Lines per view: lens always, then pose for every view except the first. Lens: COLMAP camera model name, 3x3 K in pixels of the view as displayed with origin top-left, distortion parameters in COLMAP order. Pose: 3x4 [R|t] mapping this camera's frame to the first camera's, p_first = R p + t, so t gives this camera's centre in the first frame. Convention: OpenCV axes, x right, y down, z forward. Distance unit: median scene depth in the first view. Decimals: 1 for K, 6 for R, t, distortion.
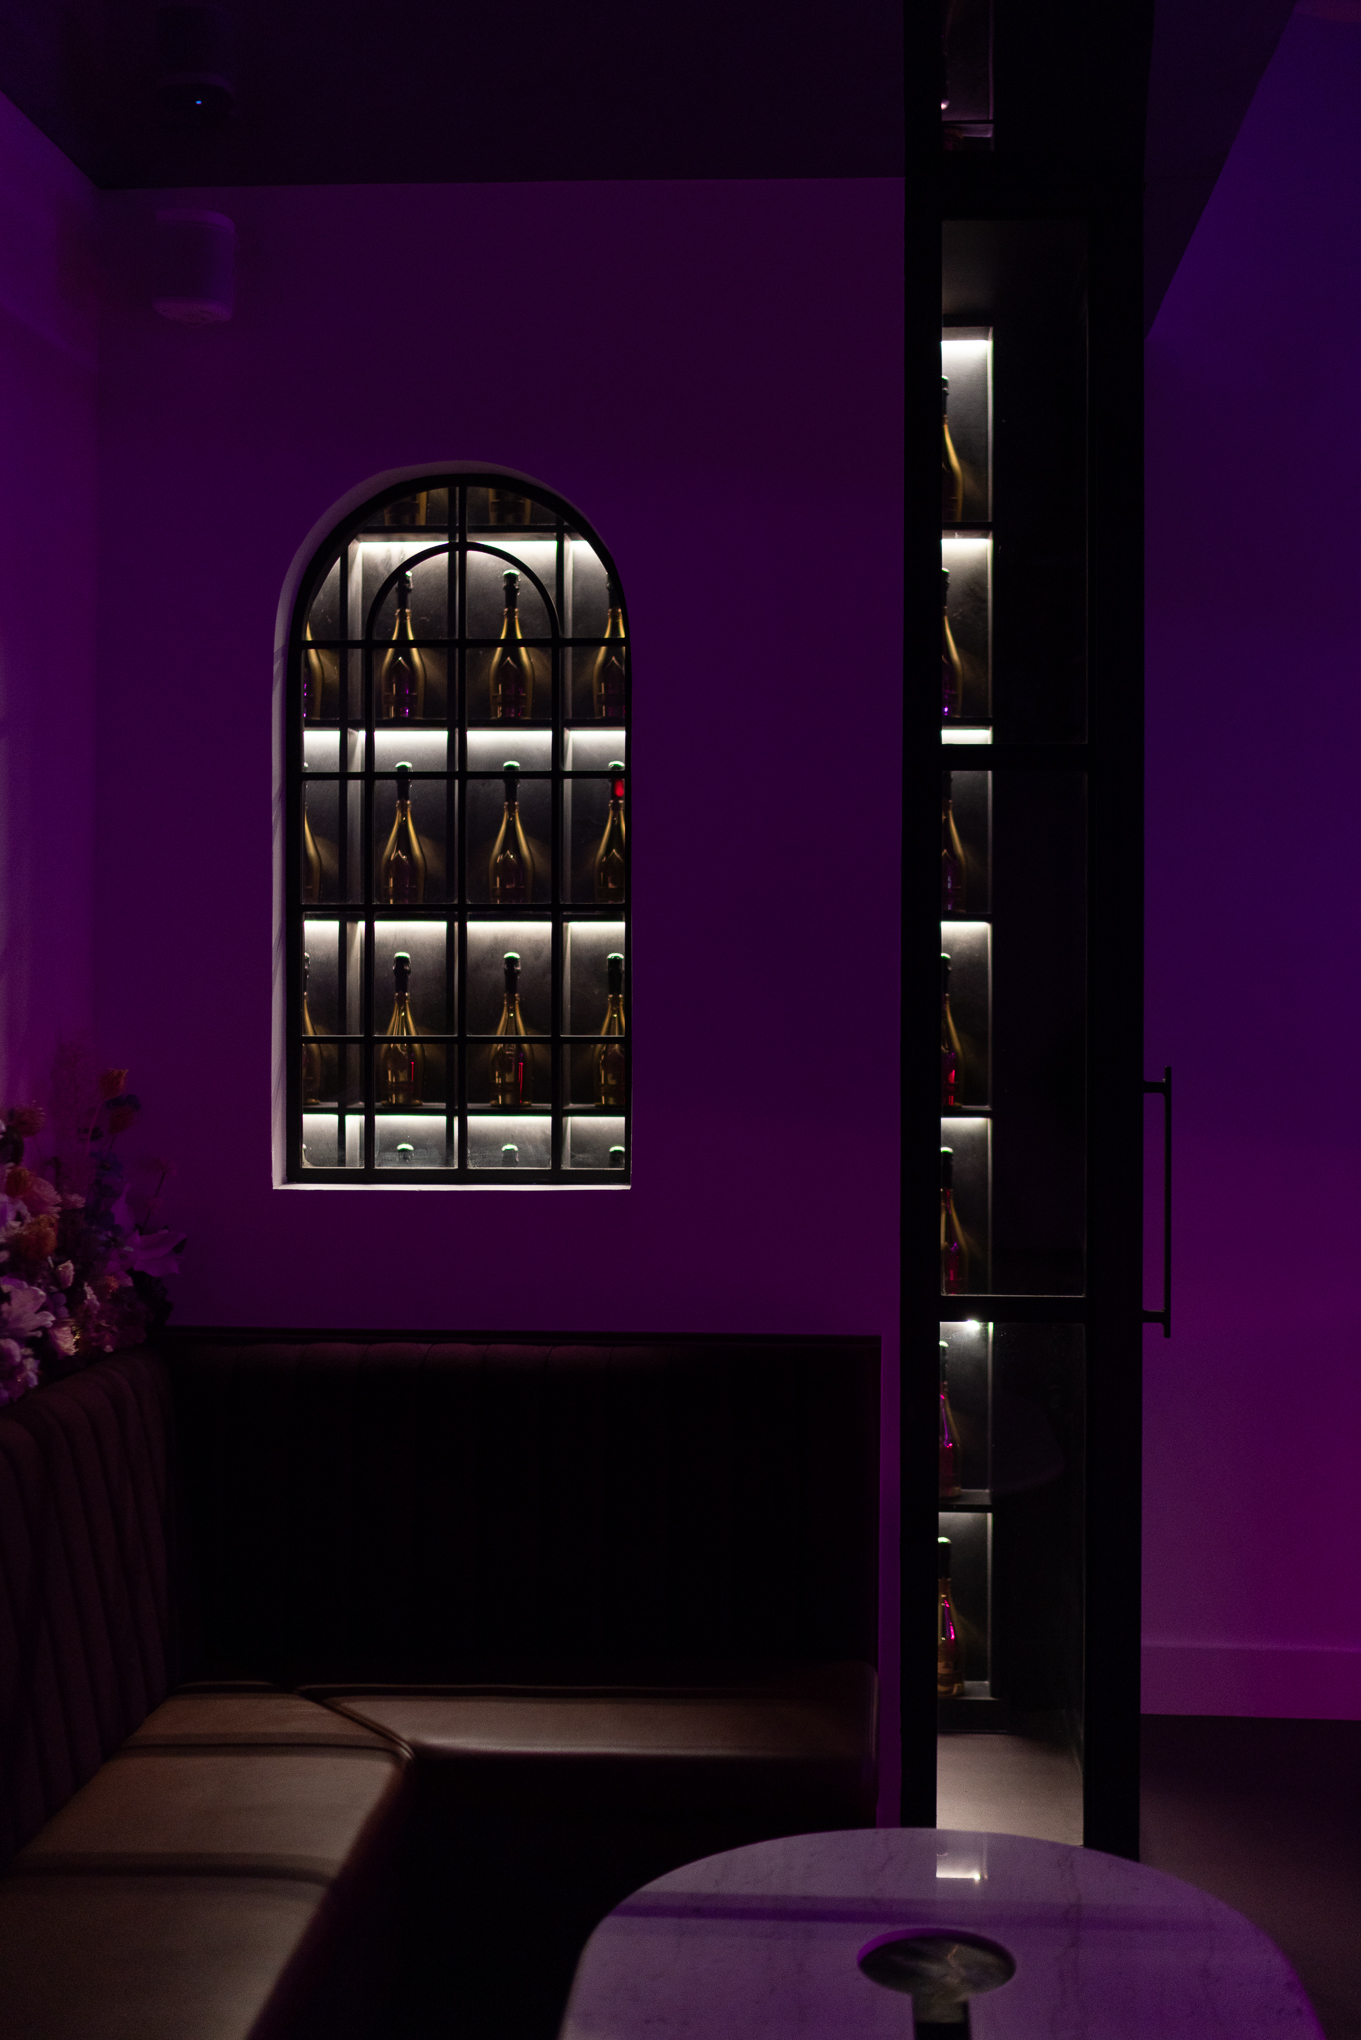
lens RADIAL K [[1999.9, 0, 673.9], [0, 1999.9, 1002.9], [0, 0, 1]] dist [-0.034123, 0.000000]
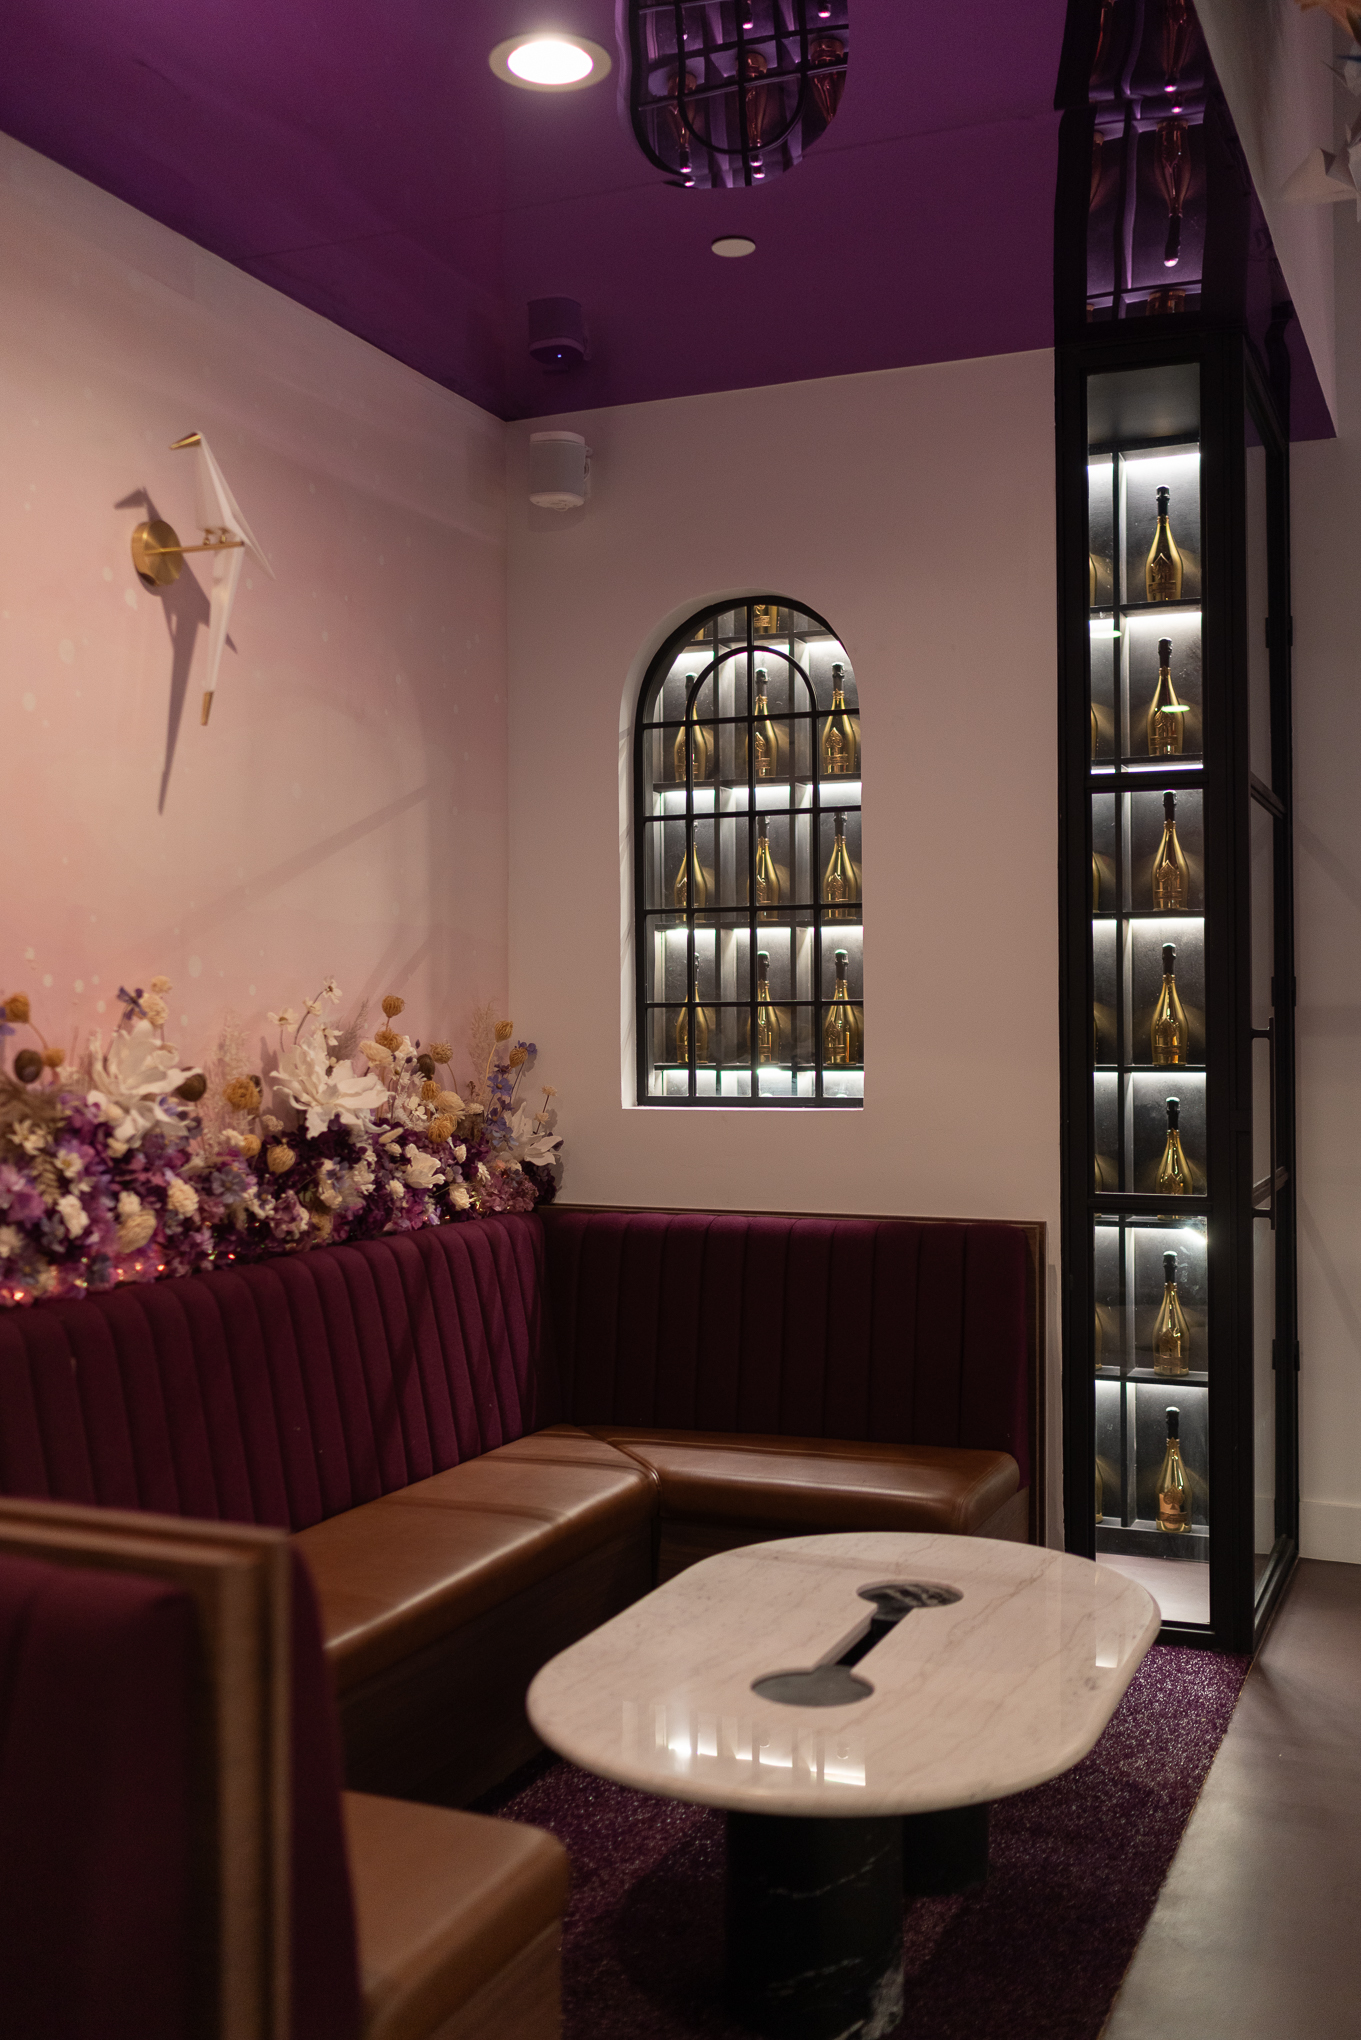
lens RADIAL K [[1999.9, 0, 696.4], [0, 1999.9, 1026.2], [0, 0, 1]] dist [-0.034123, 0.000000]
pose [[0.937772, -0.006789, -0.347184, 0.349118], [0.006514, 0.999977, -0.001957, 0.037852], [0.347190, -0.000426, 0.937795, -0.327355]]
